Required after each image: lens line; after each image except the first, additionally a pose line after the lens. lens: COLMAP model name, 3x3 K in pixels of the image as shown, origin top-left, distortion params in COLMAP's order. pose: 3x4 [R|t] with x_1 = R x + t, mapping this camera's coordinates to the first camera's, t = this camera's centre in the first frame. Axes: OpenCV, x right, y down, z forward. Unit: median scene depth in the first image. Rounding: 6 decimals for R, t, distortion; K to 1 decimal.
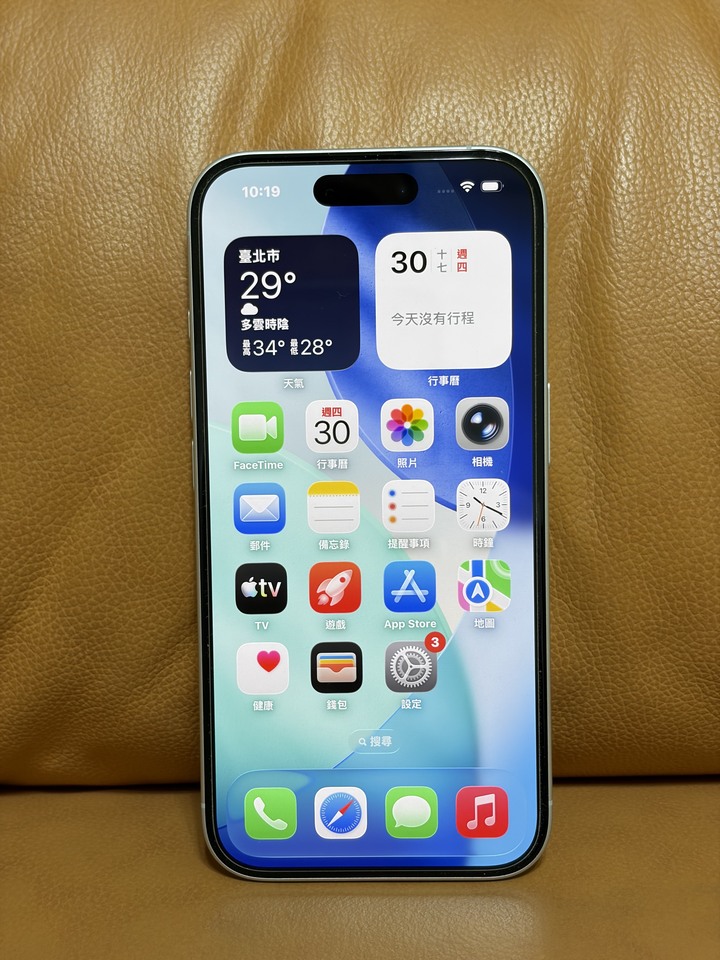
lens RADIAL K [[1486.8, 0, 317.9], [0, 1486.8, 476.1], [0, 0, 1]] dist [-0.028858, 0.000000]
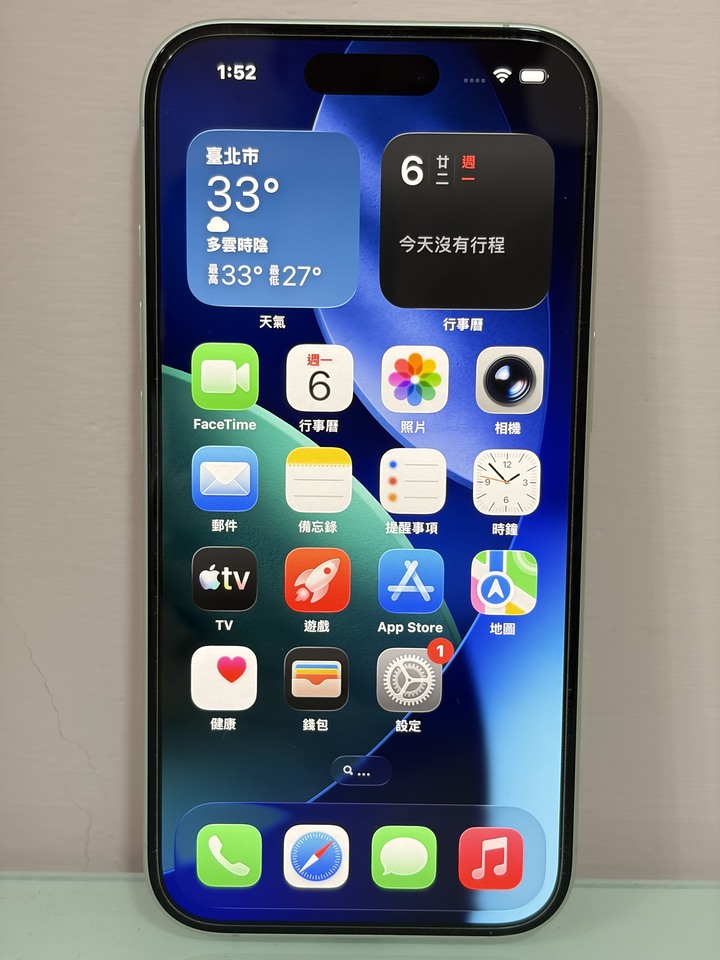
lens RADIAL K [[1486.8, 0, 364.1], [0, 1486.8, 472.0], [0, 0, 1]] dist [-0.028858, 0.000000]
pose [[0.998825, 0.028855, 0.038924, 0.003730], [-0.030243, 0.998910, 0.035546, -0.012075], [-0.037856, -0.036681, 0.998610, 0.205579]]
